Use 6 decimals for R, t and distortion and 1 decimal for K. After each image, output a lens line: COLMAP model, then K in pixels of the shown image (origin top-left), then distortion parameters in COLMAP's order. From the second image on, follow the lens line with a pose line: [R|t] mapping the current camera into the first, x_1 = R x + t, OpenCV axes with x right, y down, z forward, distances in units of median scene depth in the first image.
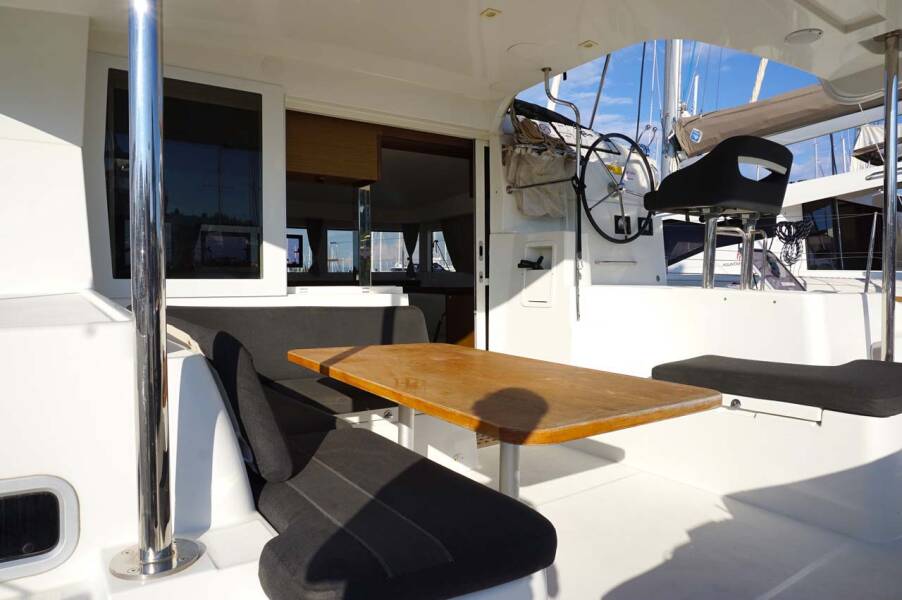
lens RADIAL K [[614.4, 0, 456.0], [0, 614.4, 303.6], [0, 0, 1]] dist [-0.024730, -0.000581]
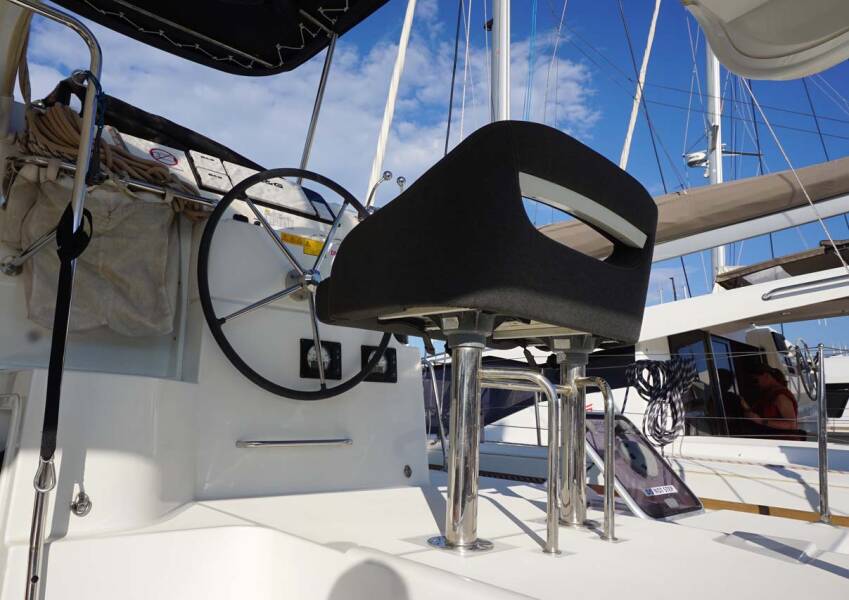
lens RADIAL K [[596.5, 0, 421.6], [0, 596.5, 303.5], [0, 0, 1]] dist [-0.008069, -0.000998]
pose [[0.989482, 0.038104, 0.139549, 0.279014], [-0.006147, 0.974889, -0.222608, -0.067947], [-0.144526, 0.219409, 0.964869, 0.531757]]
